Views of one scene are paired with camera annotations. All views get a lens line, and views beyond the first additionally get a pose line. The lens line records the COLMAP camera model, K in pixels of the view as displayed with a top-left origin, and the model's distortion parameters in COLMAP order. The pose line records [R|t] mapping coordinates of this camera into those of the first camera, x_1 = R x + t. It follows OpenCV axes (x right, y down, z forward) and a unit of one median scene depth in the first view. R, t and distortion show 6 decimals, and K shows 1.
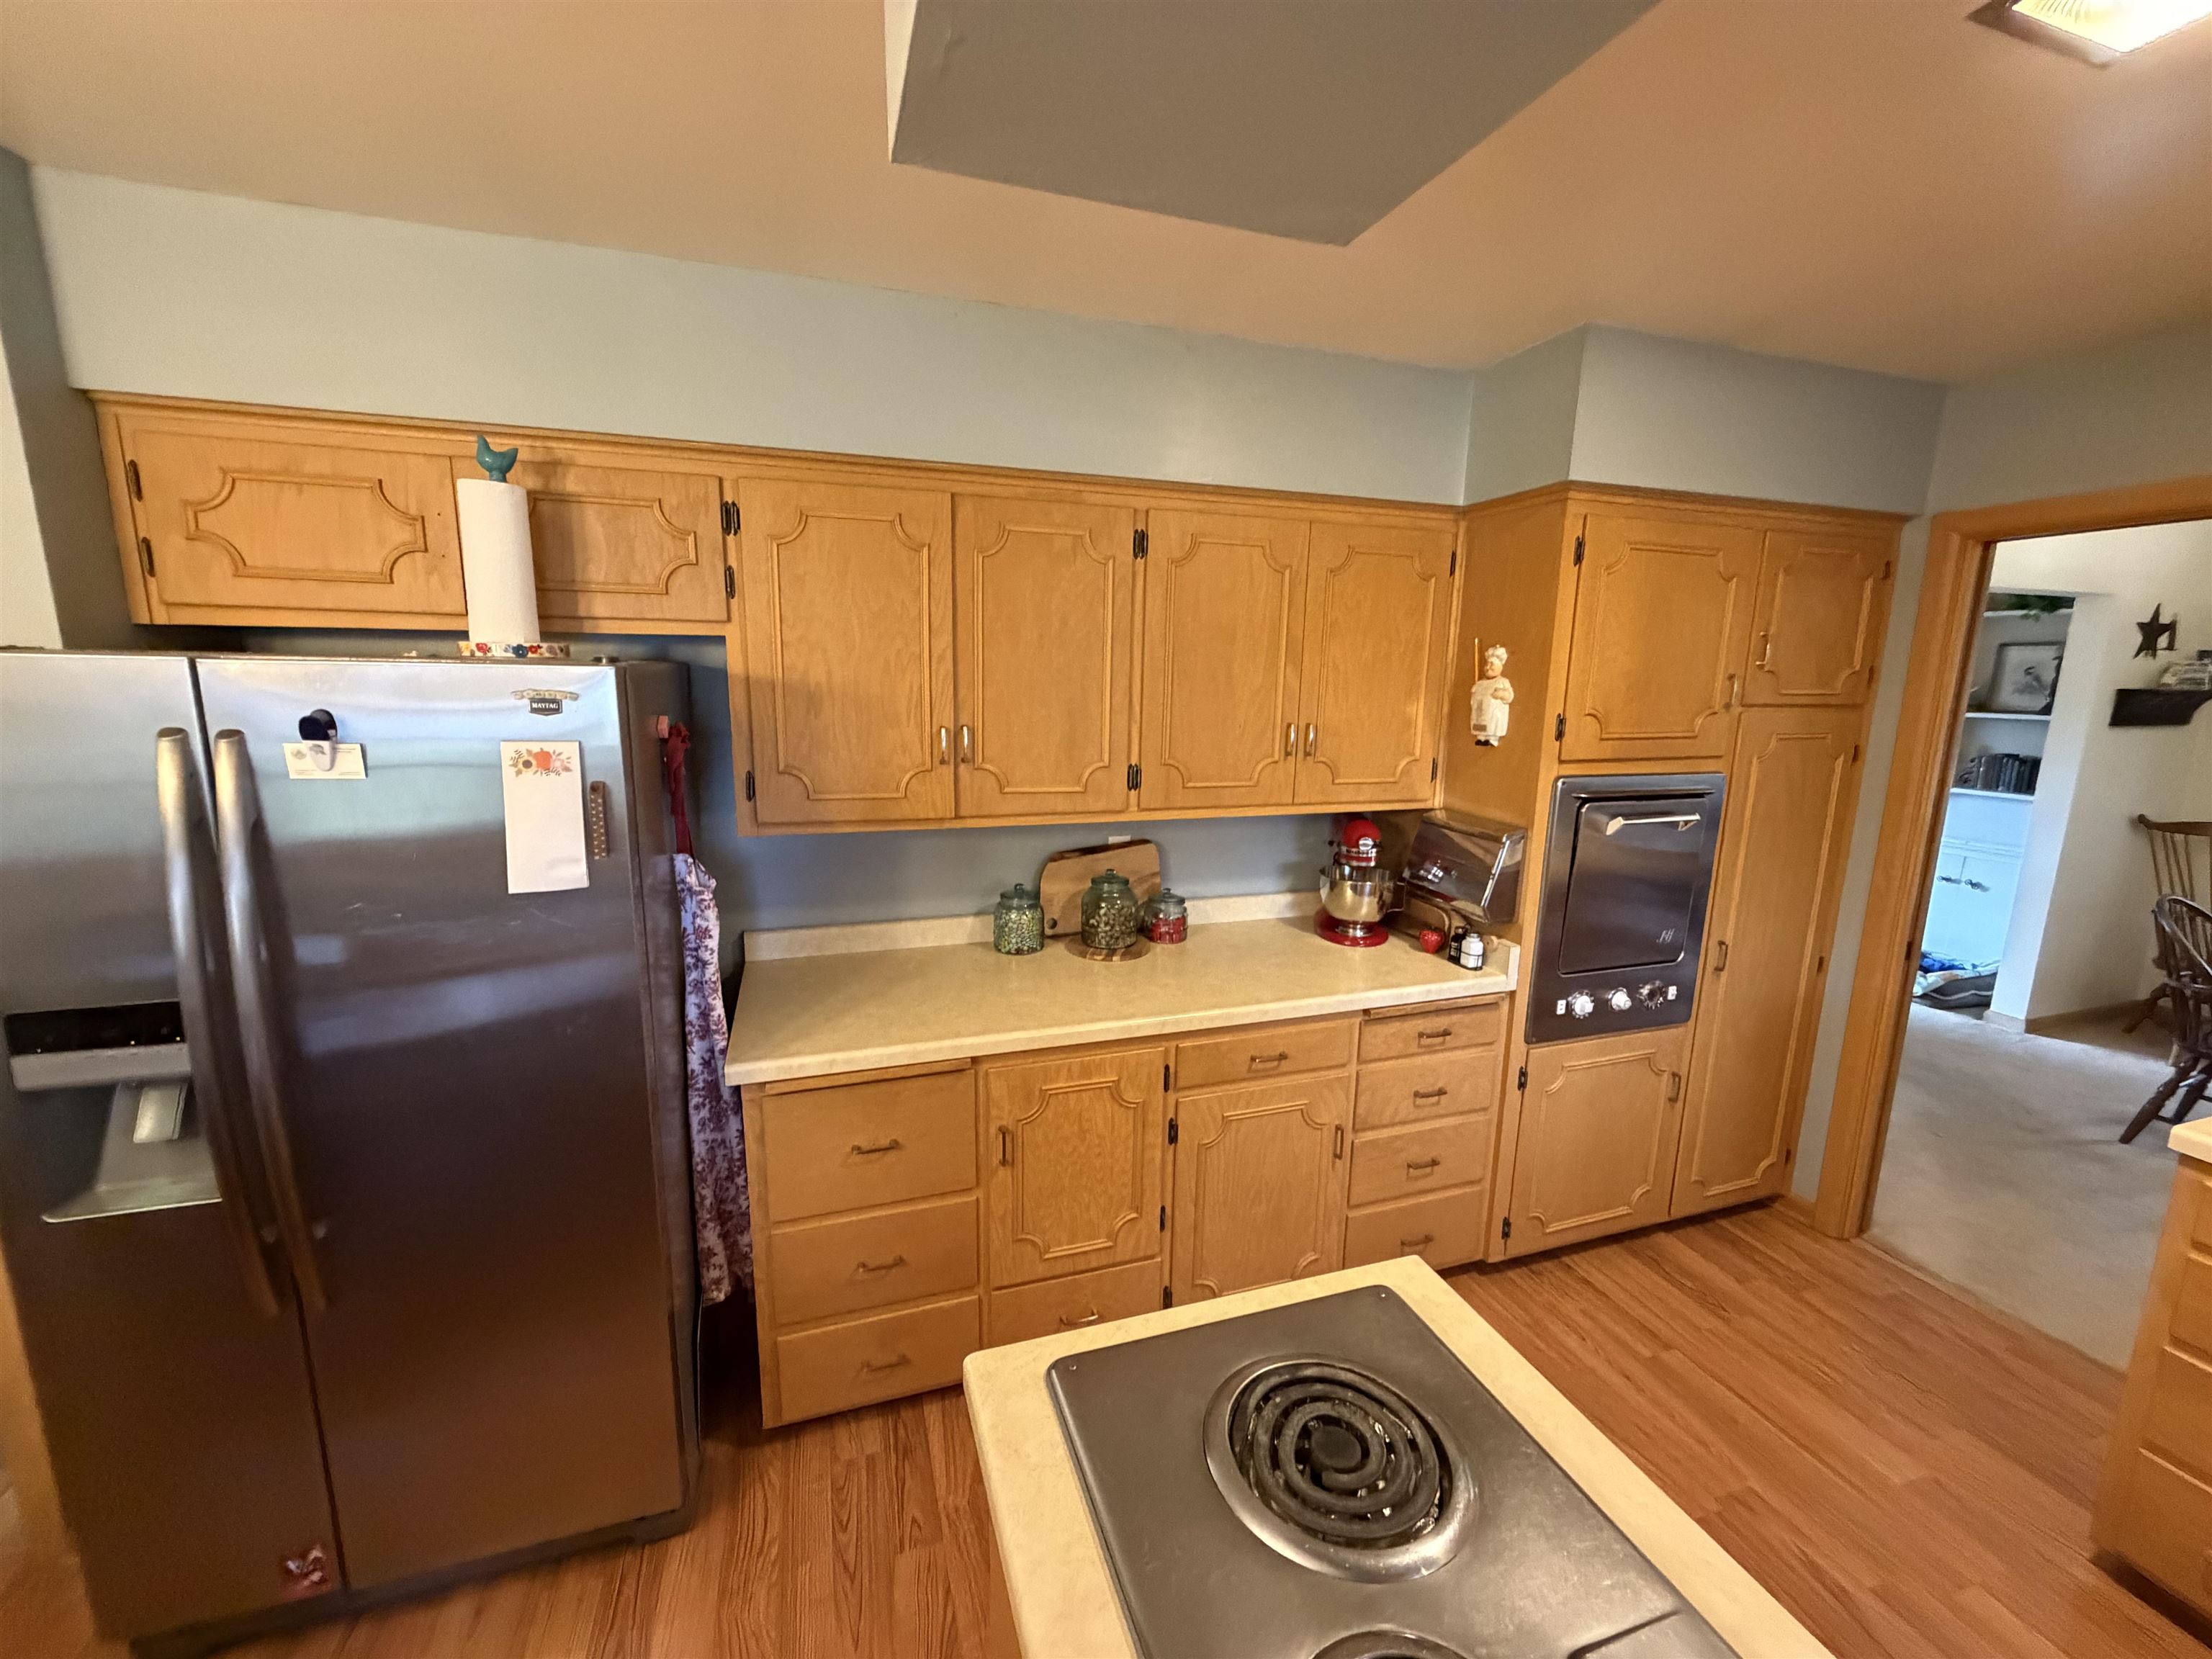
lens RADIAL K [[877.7, 0, 1103.2], [0, 877.7, 839.6], [0, 0, 1]] dist [0.002004, -0.000418]
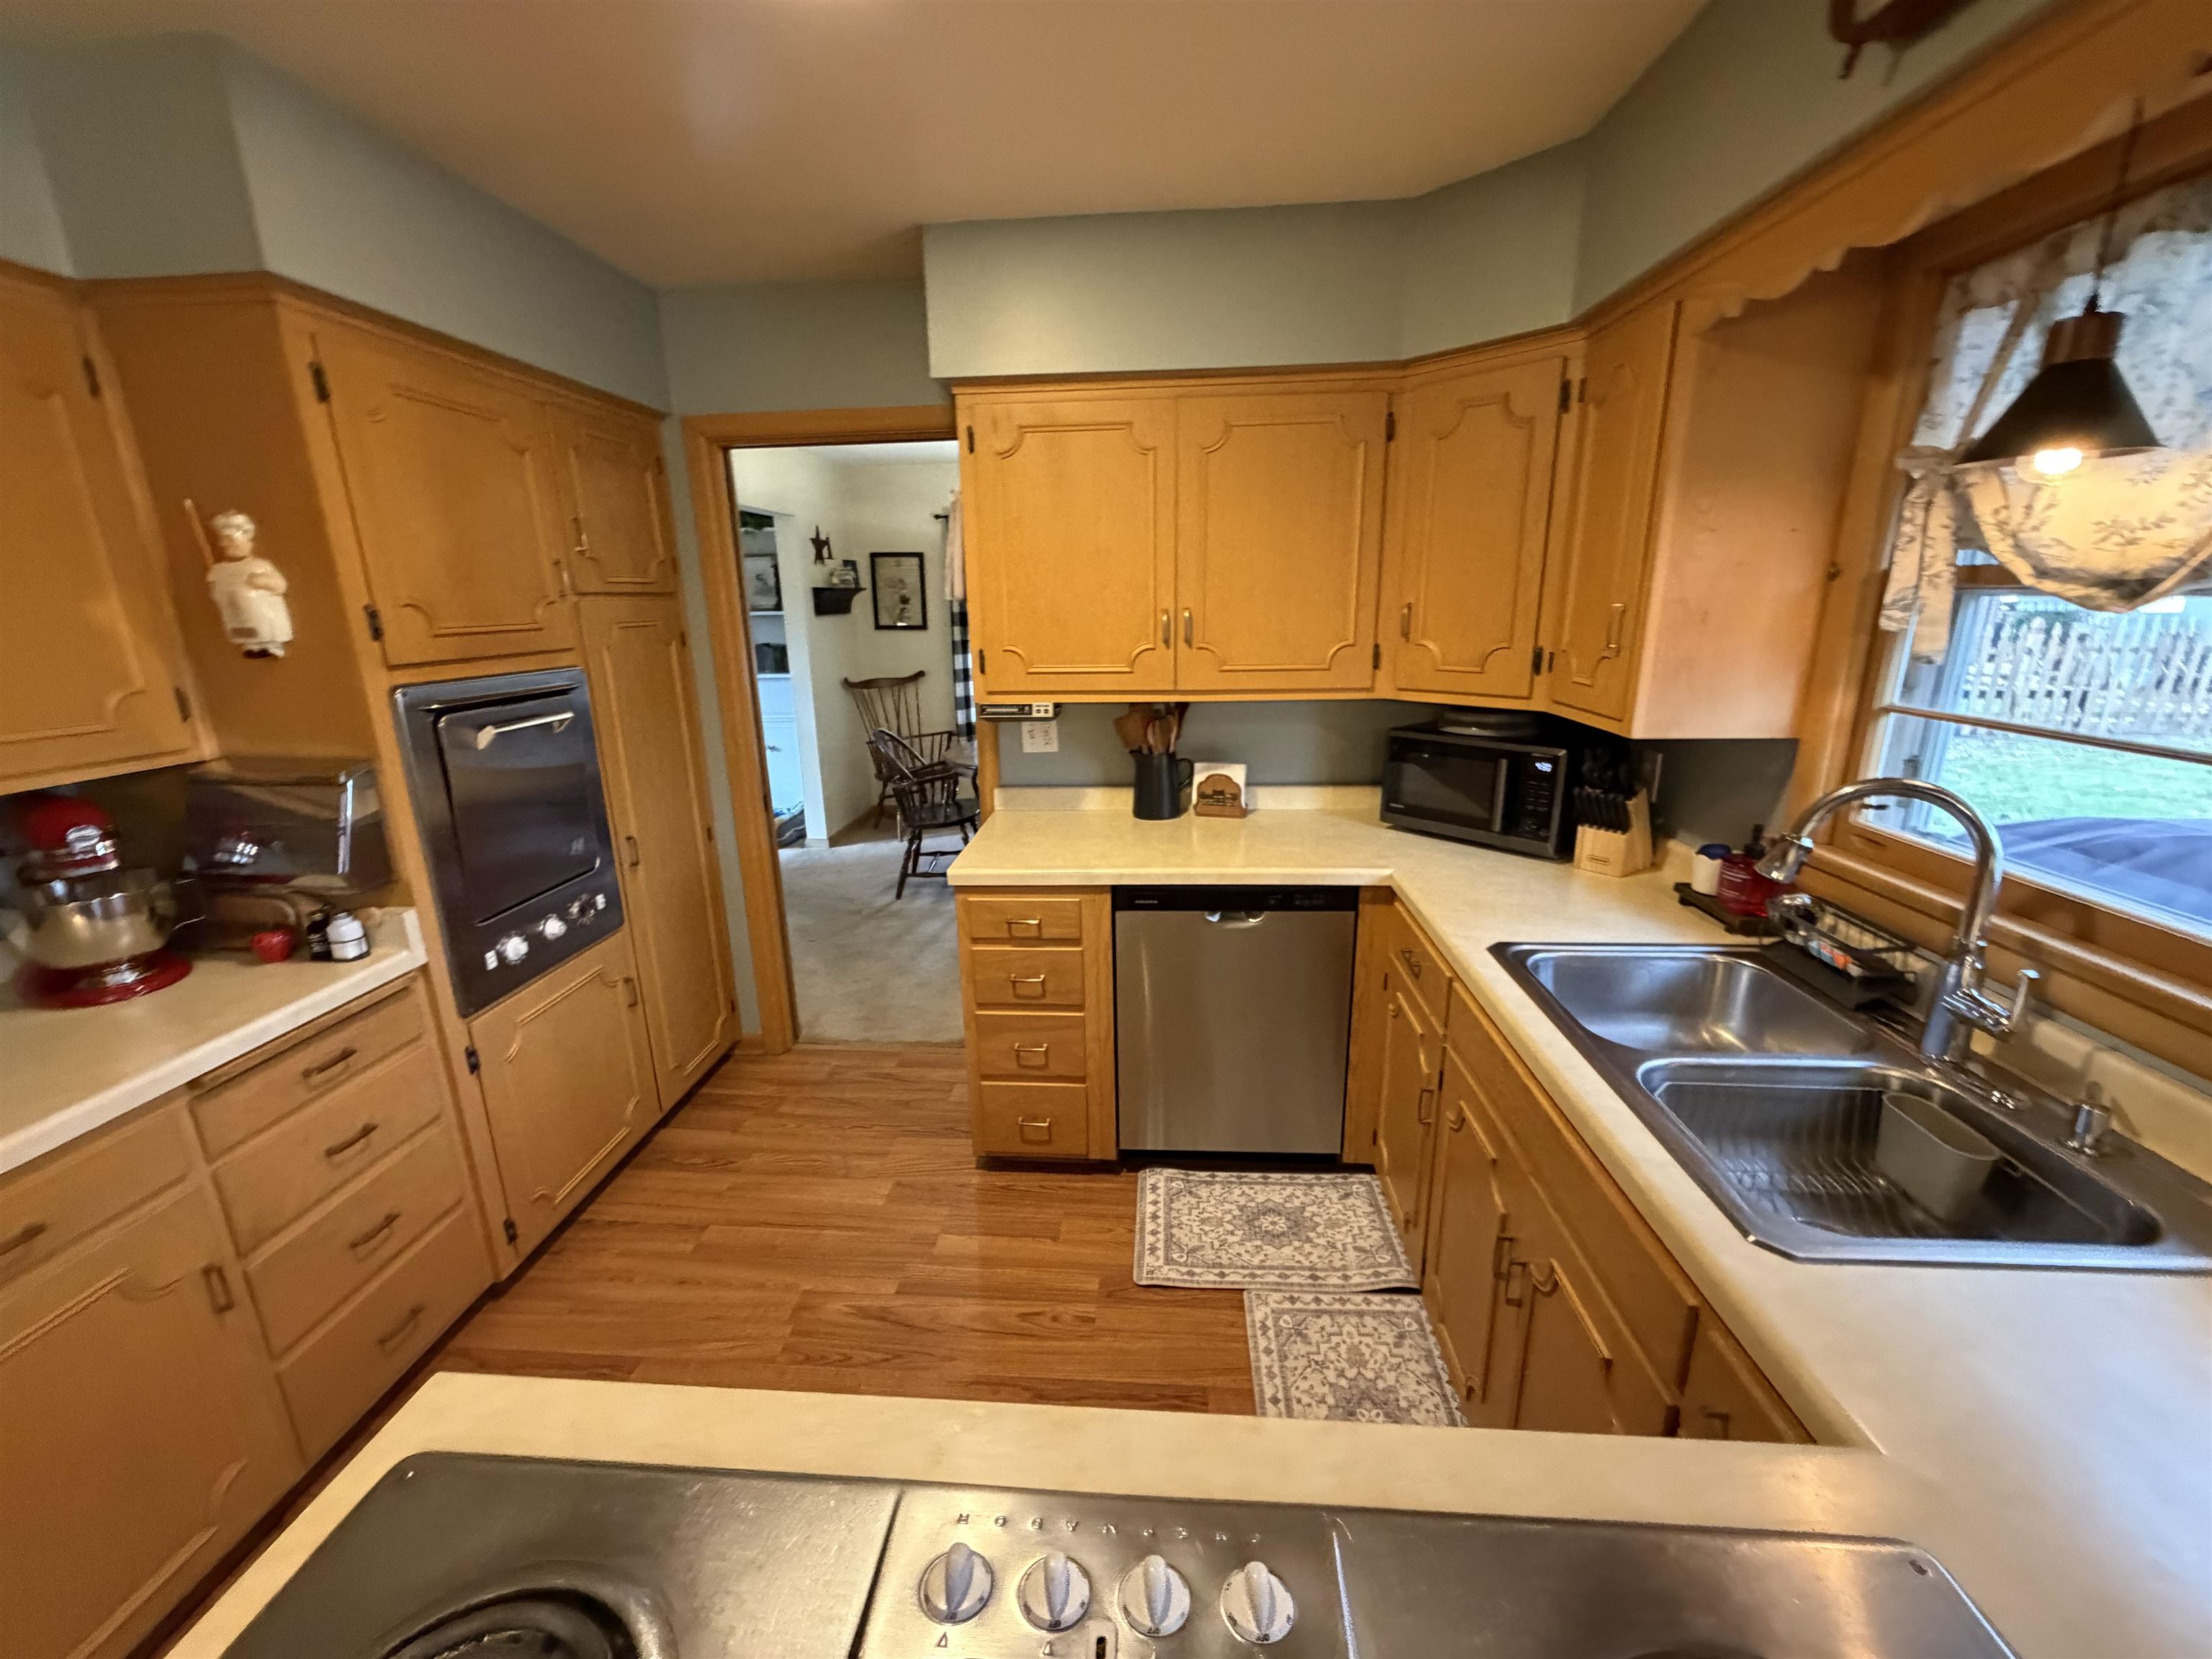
lens RADIAL K [[877.7, 0, 1100.4], [0, 877.7, 830.3], [0, 0, 1]] dist [0.002004, -0.000418]
pose [[0.383978, -0.257733, 0.886642, 0.028333], [0.192934, 0.961452, 0.195925, 0.017540], [-0.902960, 0.095833, 0.418902, 0.101427]]
